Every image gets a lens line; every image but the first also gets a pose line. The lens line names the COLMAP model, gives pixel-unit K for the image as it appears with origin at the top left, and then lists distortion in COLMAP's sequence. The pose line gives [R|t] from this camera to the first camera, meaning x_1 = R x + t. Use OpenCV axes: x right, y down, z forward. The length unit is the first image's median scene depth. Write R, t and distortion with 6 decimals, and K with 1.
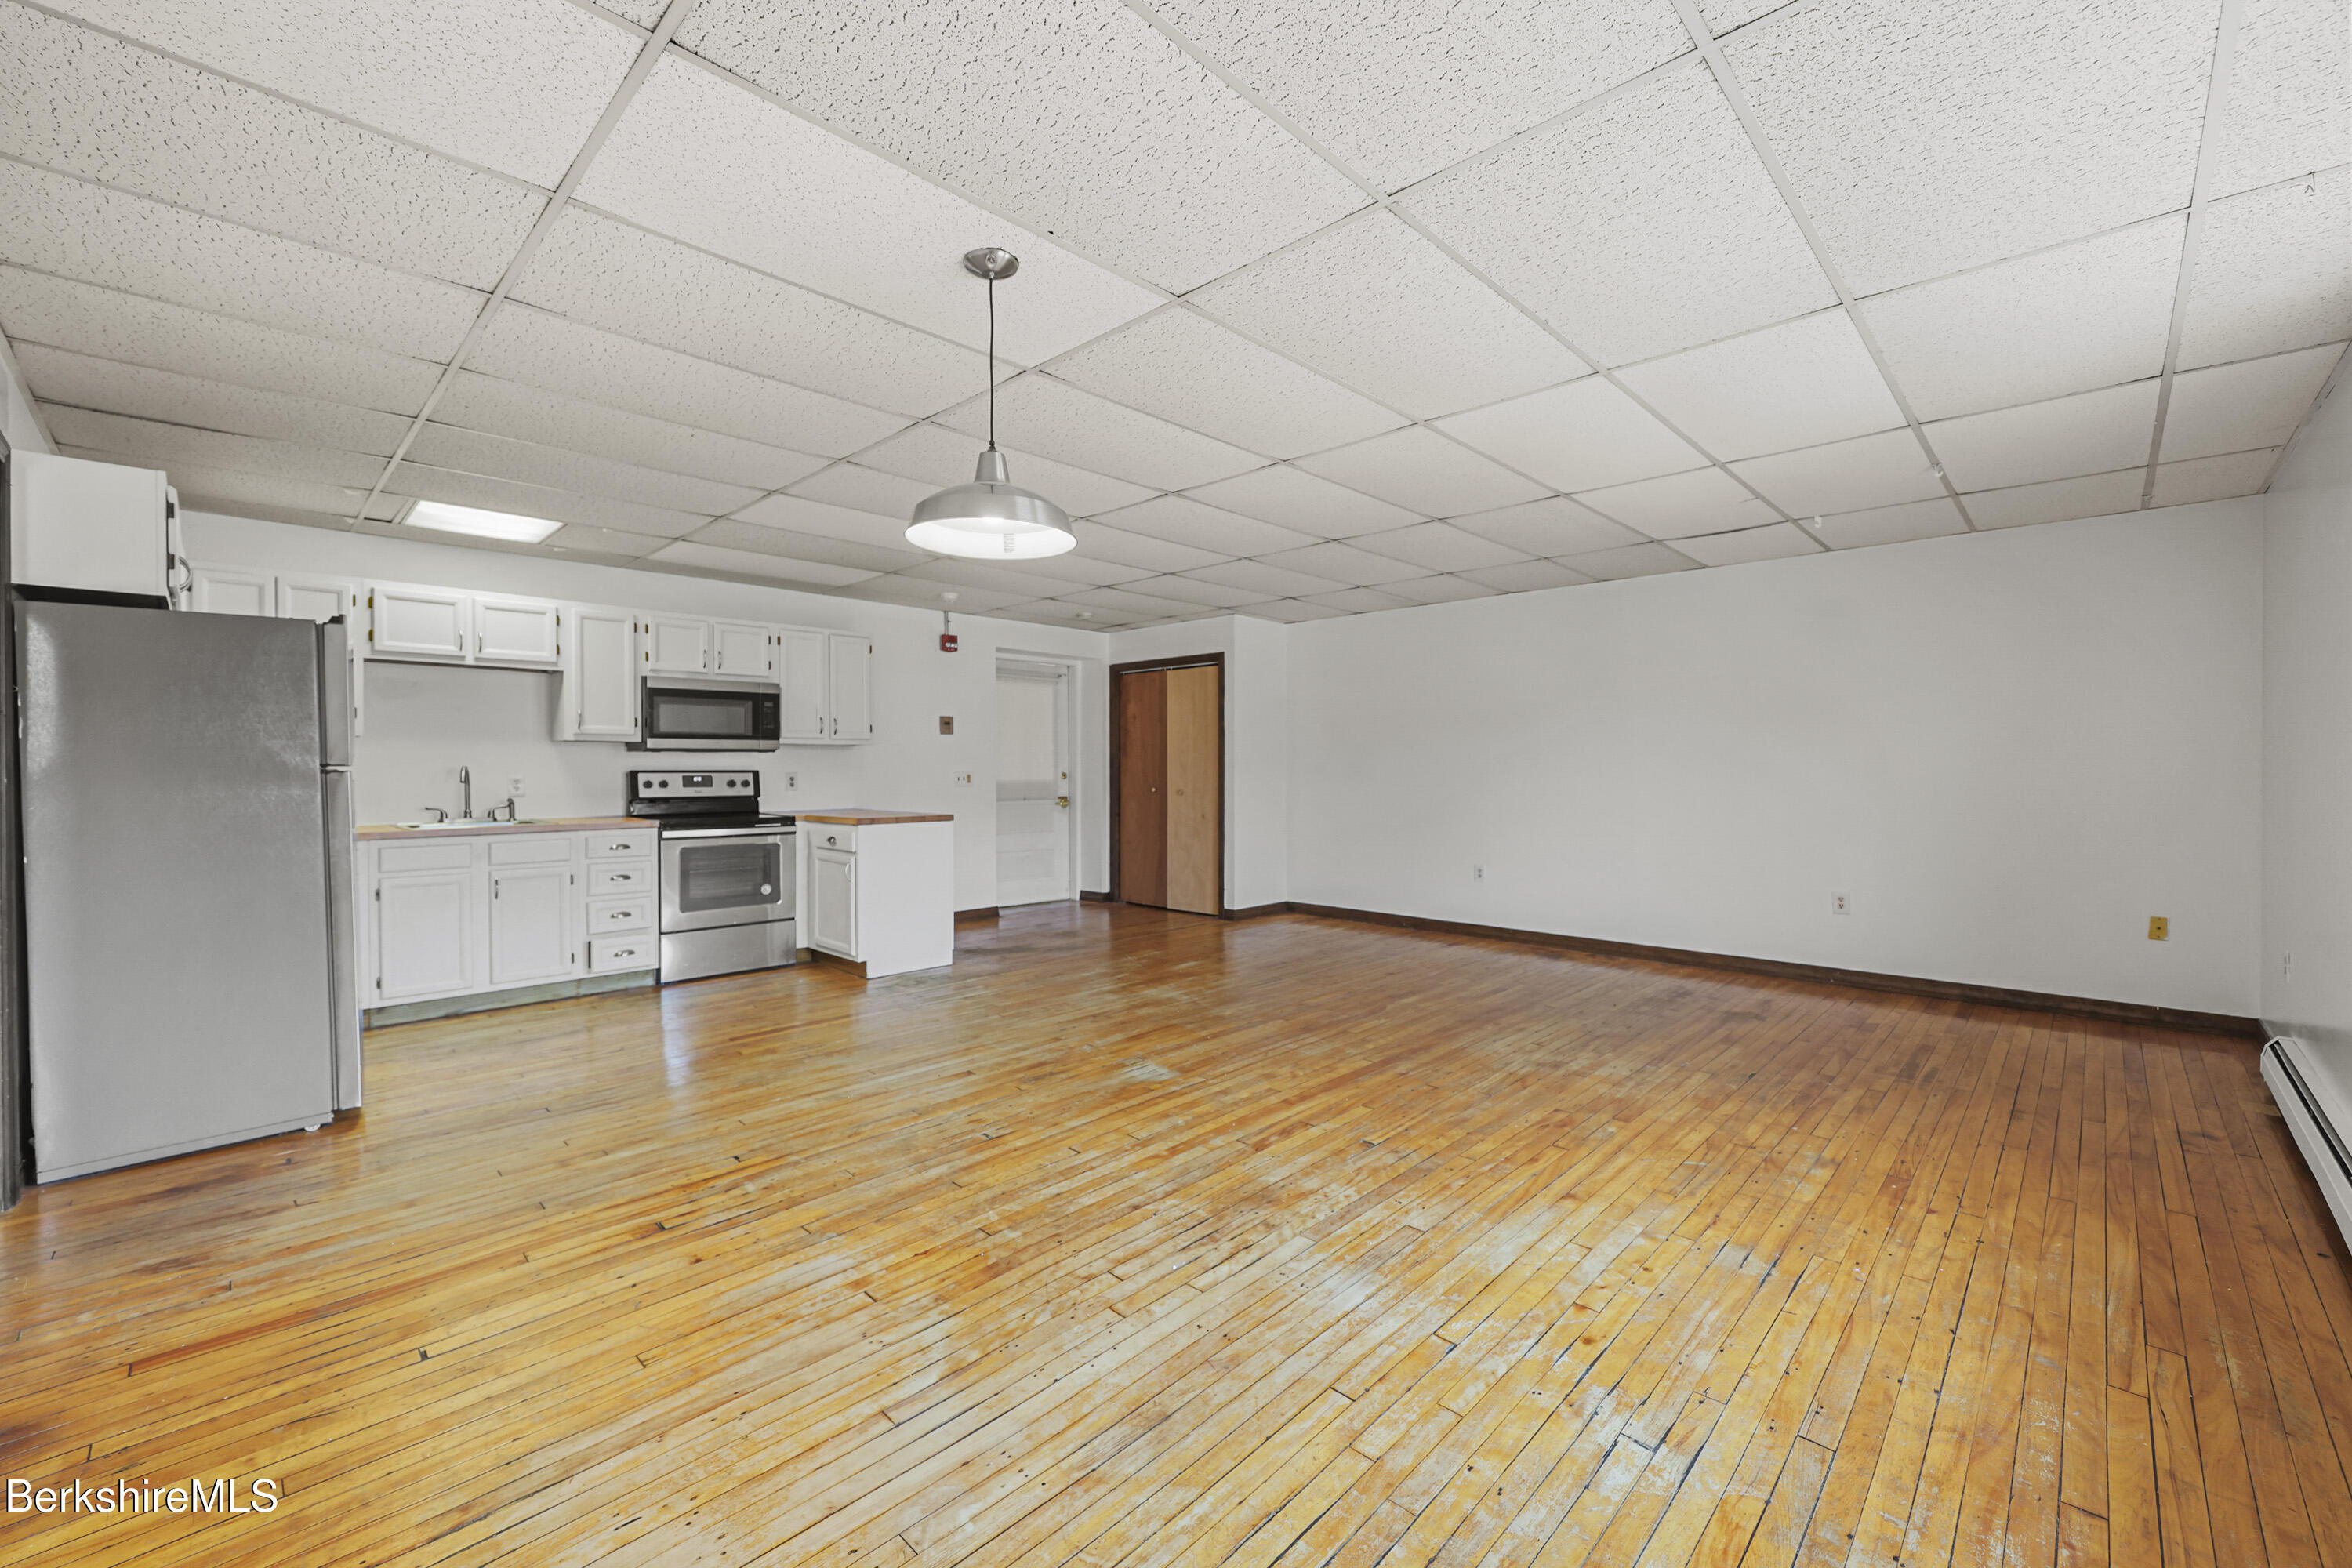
lens RADIAL K [[945.7, 0, 1168.6], [0, 945.7, 780.1], [0, 0, 1]] dist [-0.001812, 0.000003]
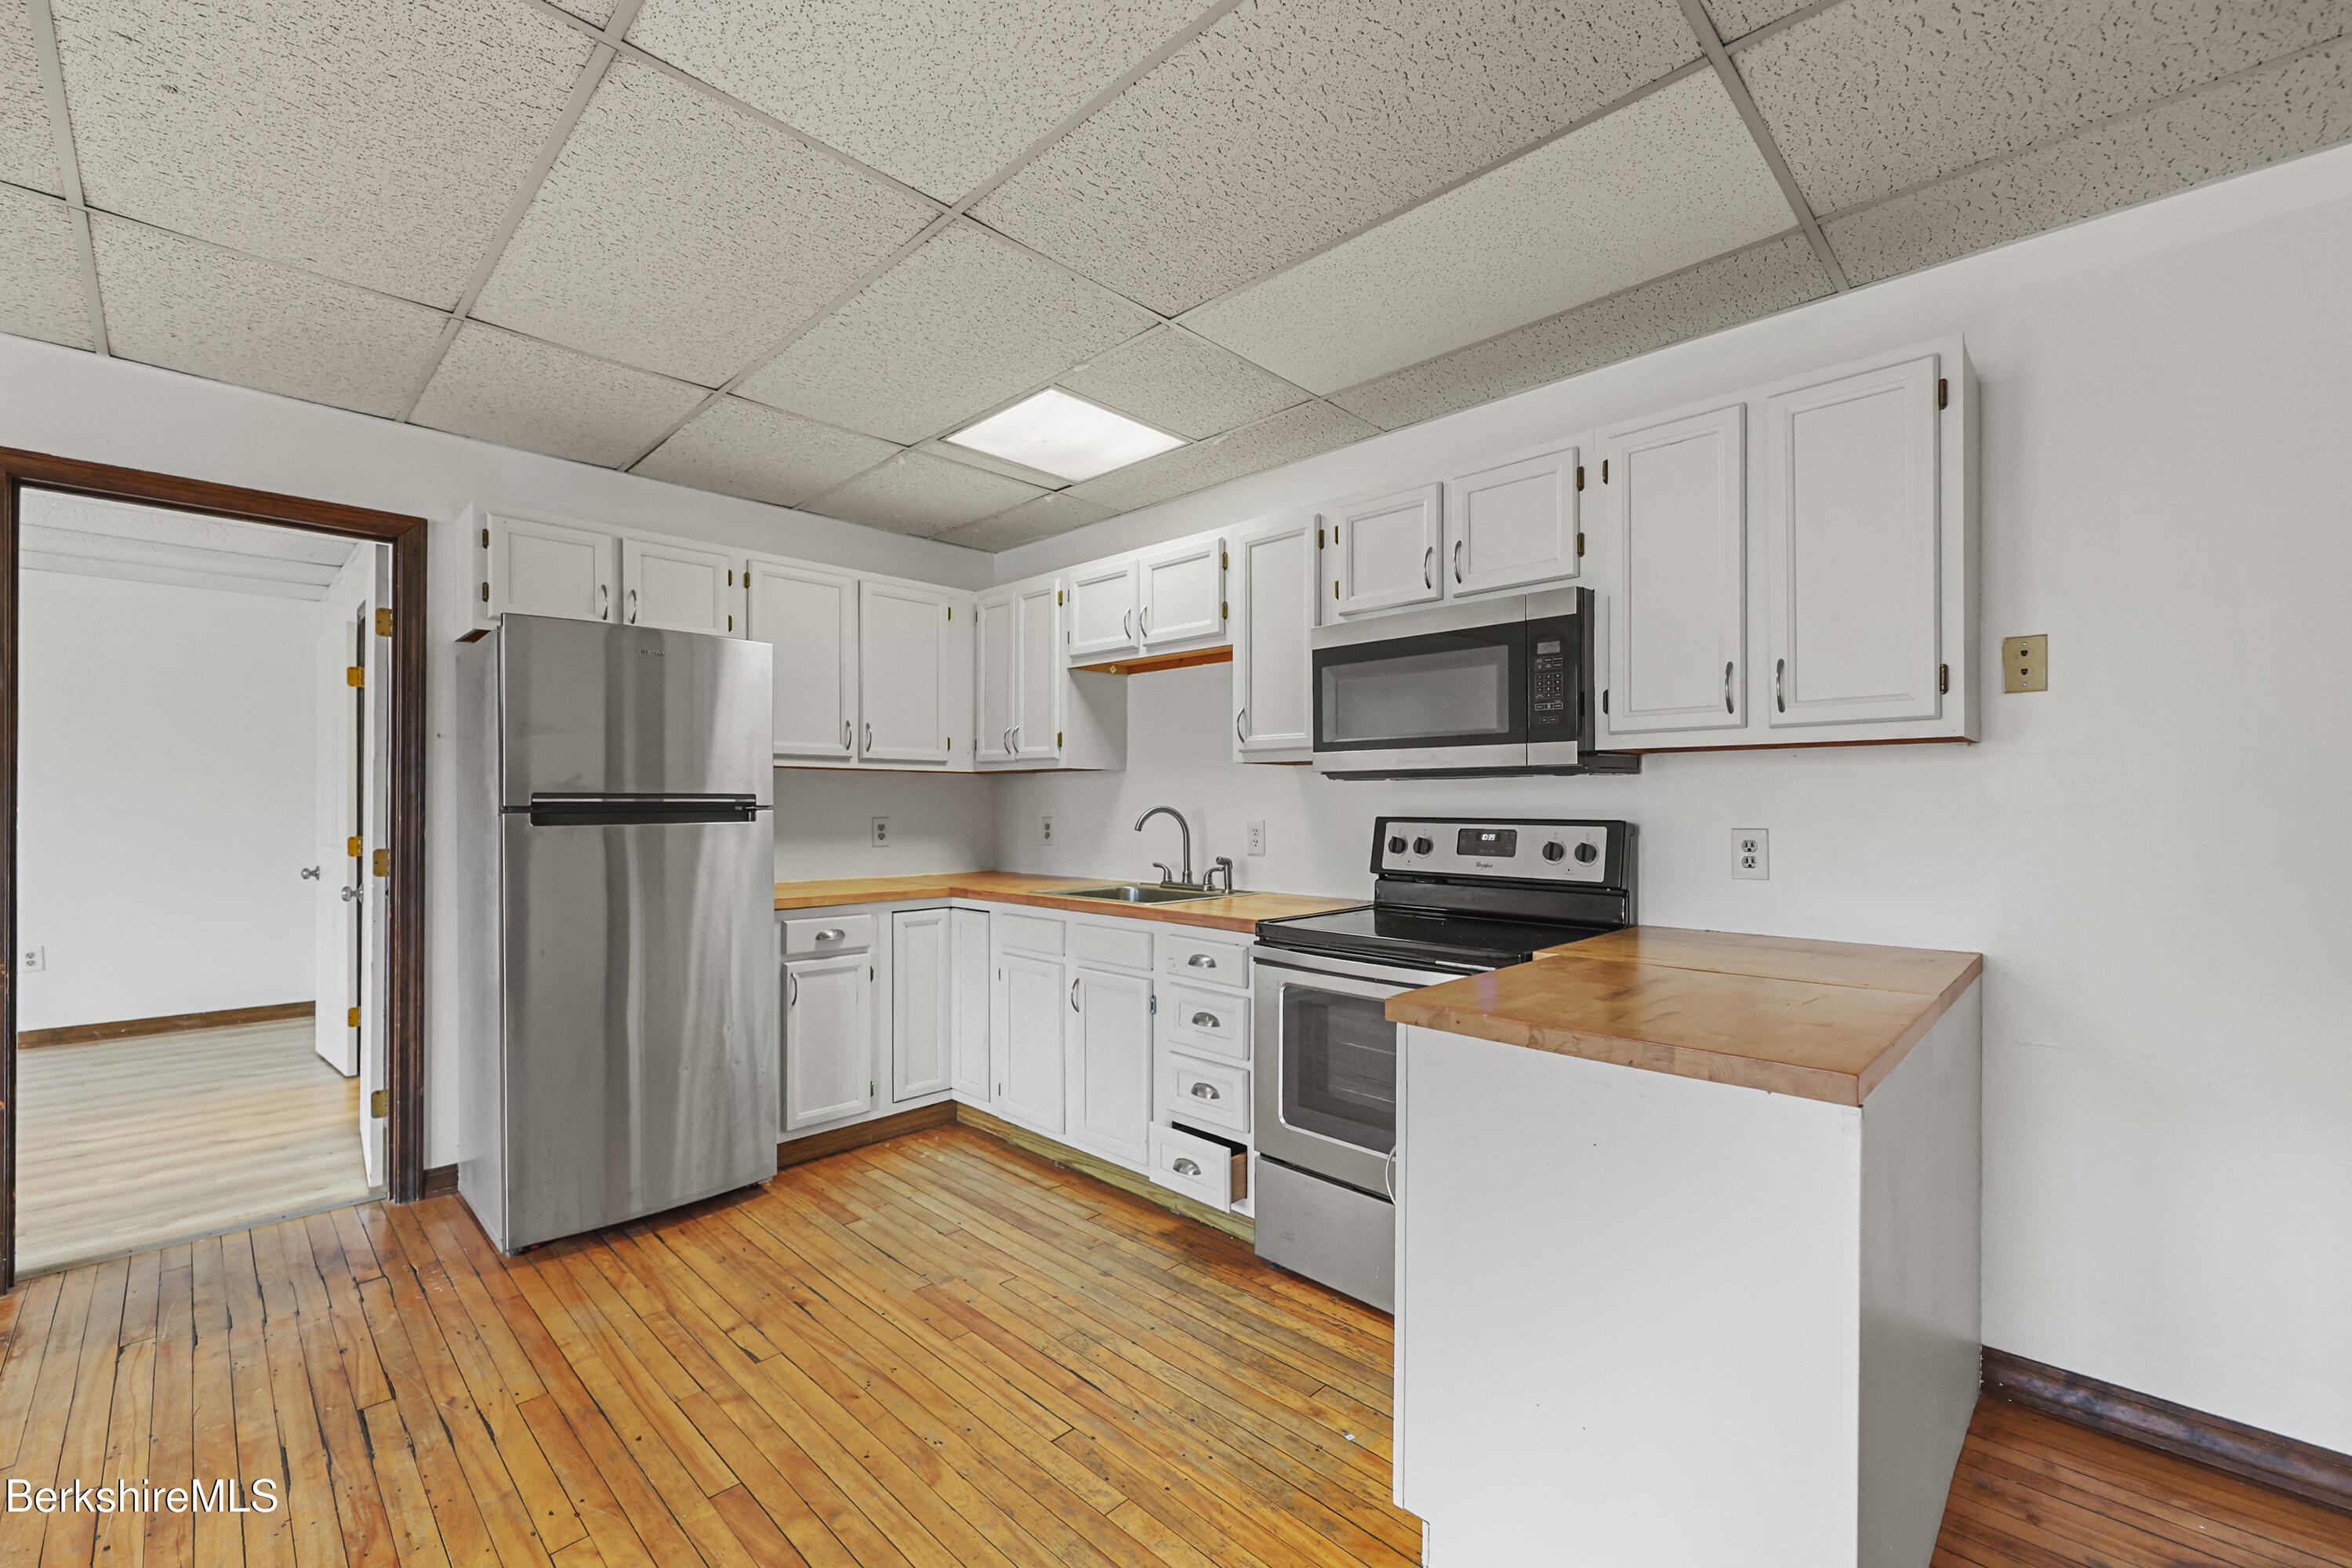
lens RADIAL K [[958.8, 0, 1171.8], [0, 958.8, 802.3], [0, 0, 1]] dist [0.000651, 0.000060]
pose [[0.006366, 0.000914, -0.999979, -0.042250], [-0.017139, 0.999853, 0.000805, -0.016418], [0.999833, 0.017133, 0.006380, 0.881835]]
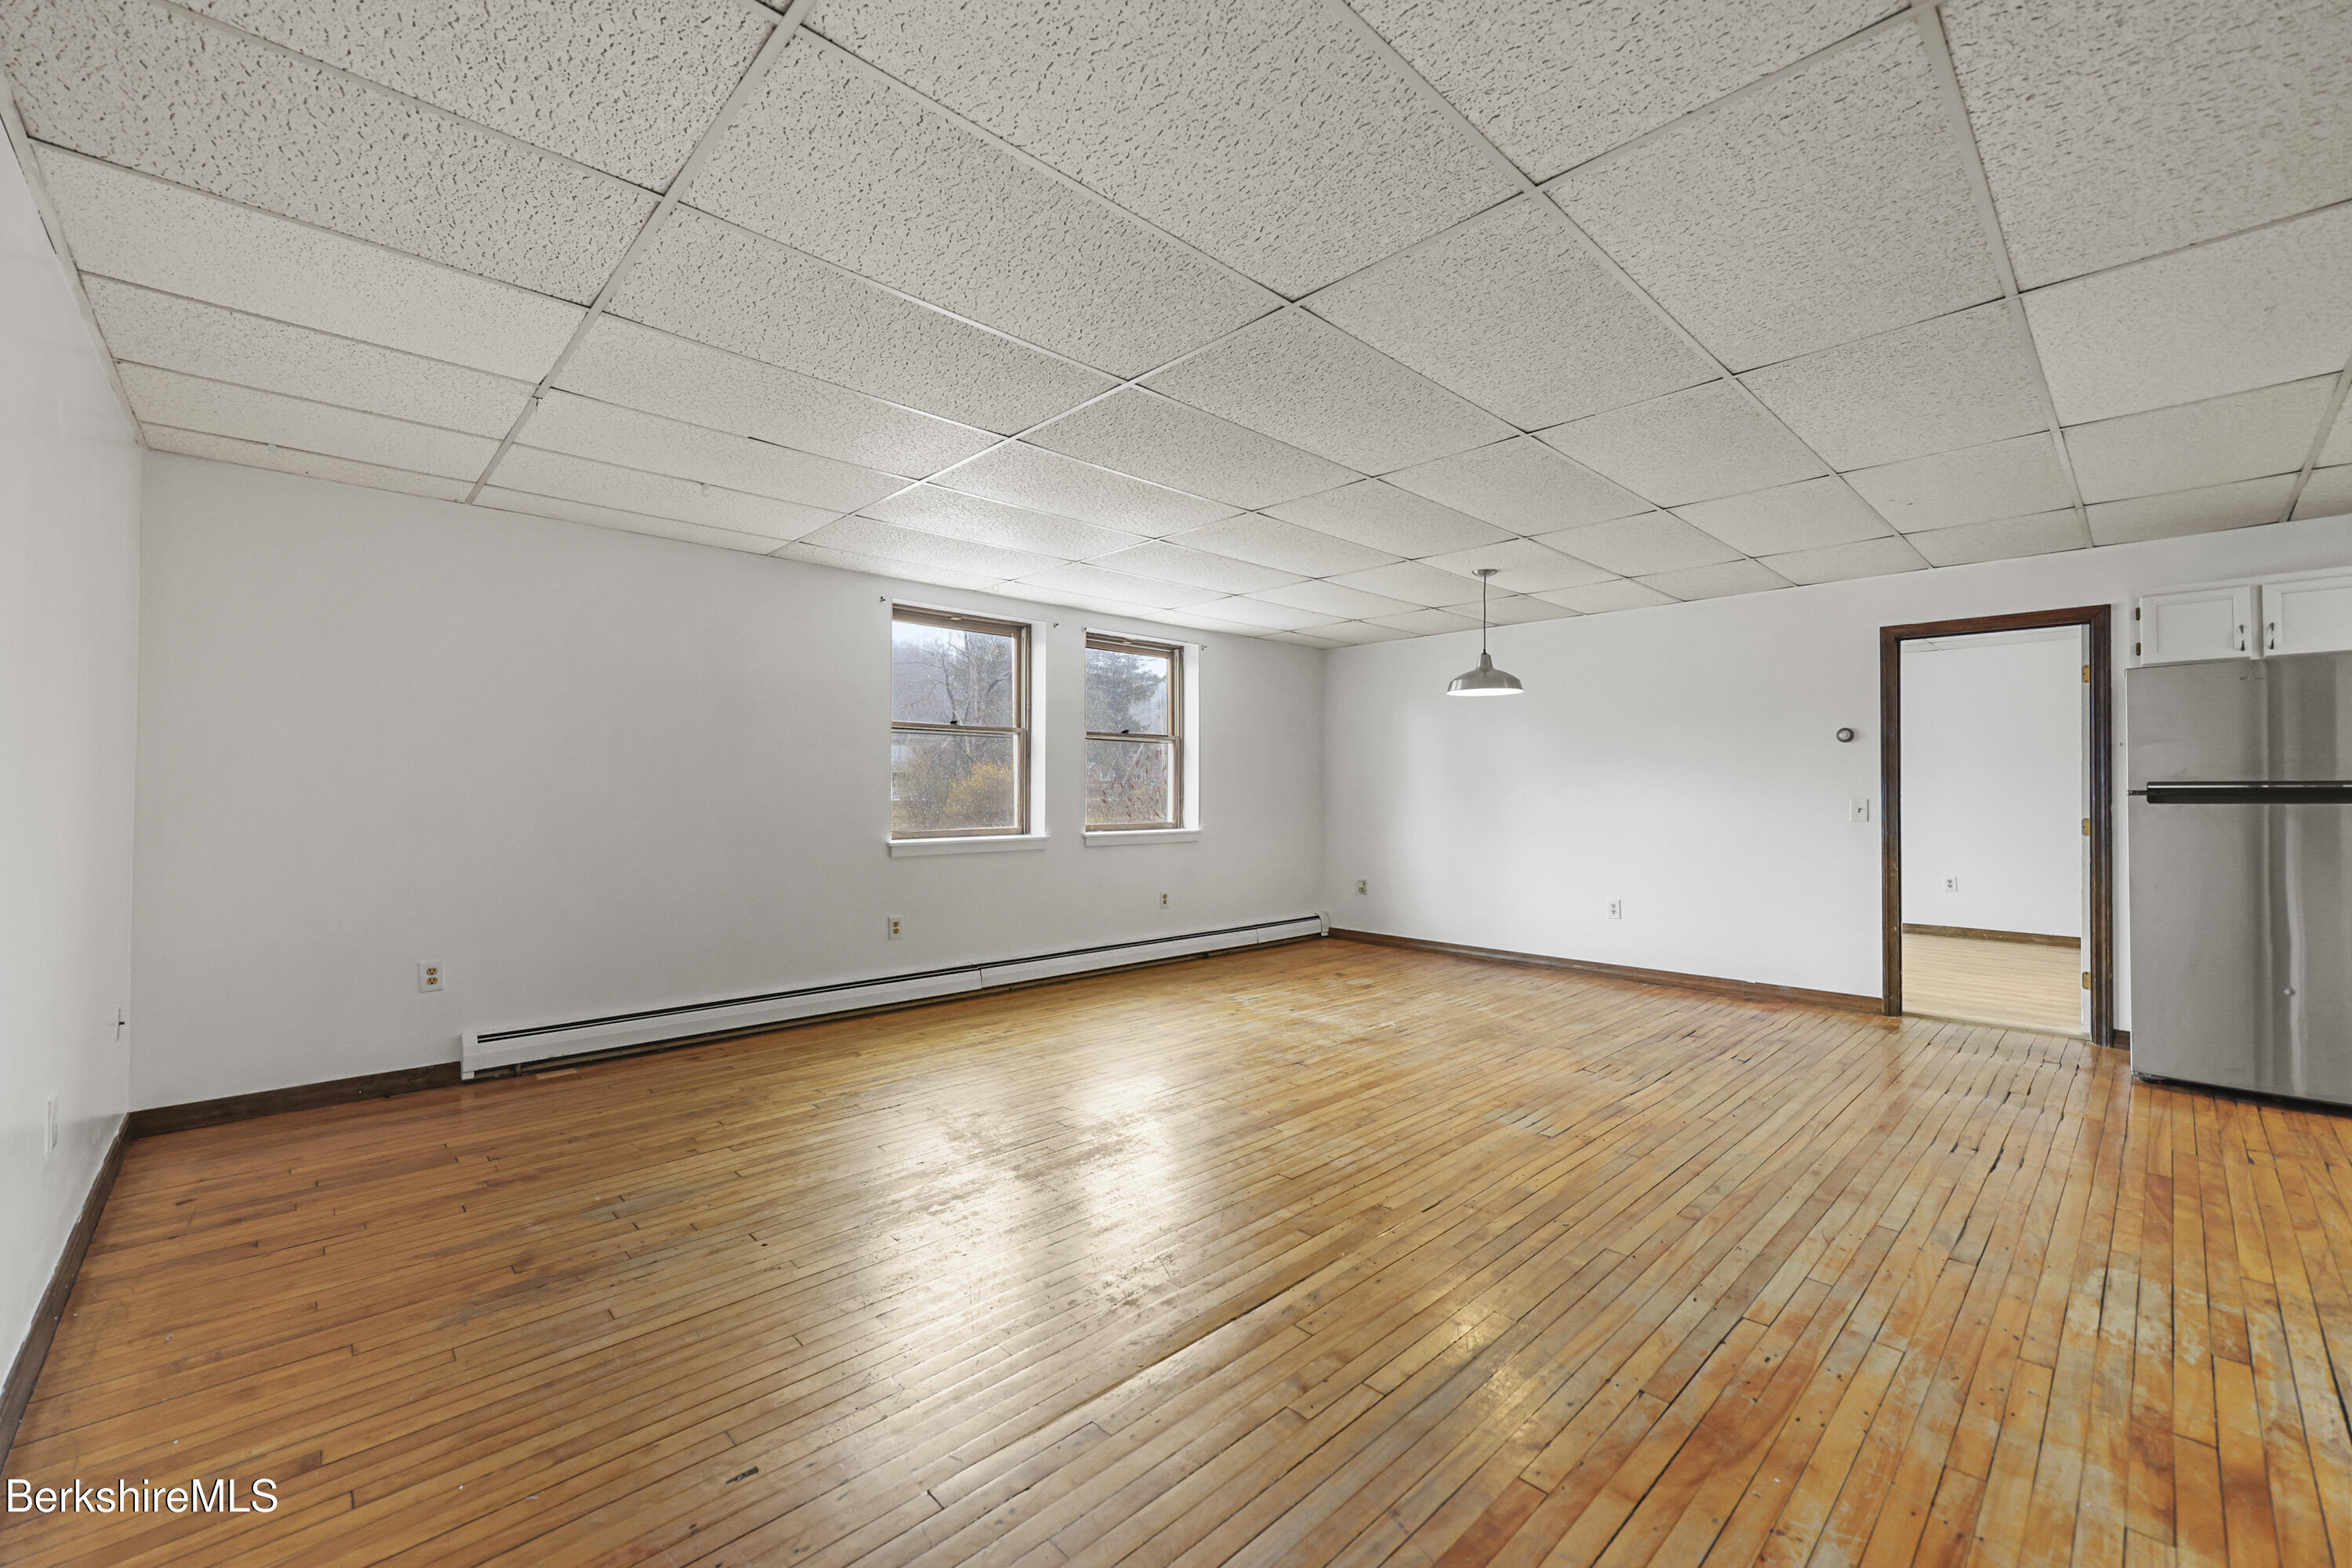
lens RADIAL K [[945.7, 0, 1168.6], [0, 945.7, 780.1], [0, 0, 1]] dist [-0.001812, 0.000003]
pose [[-0.999343, 0.001203, 0.036231, 0.196287], [0.001421, 0.999981, 0.005988, -0.022126], [-0.036223, 0.006036, -0.999326, 1.304901]]
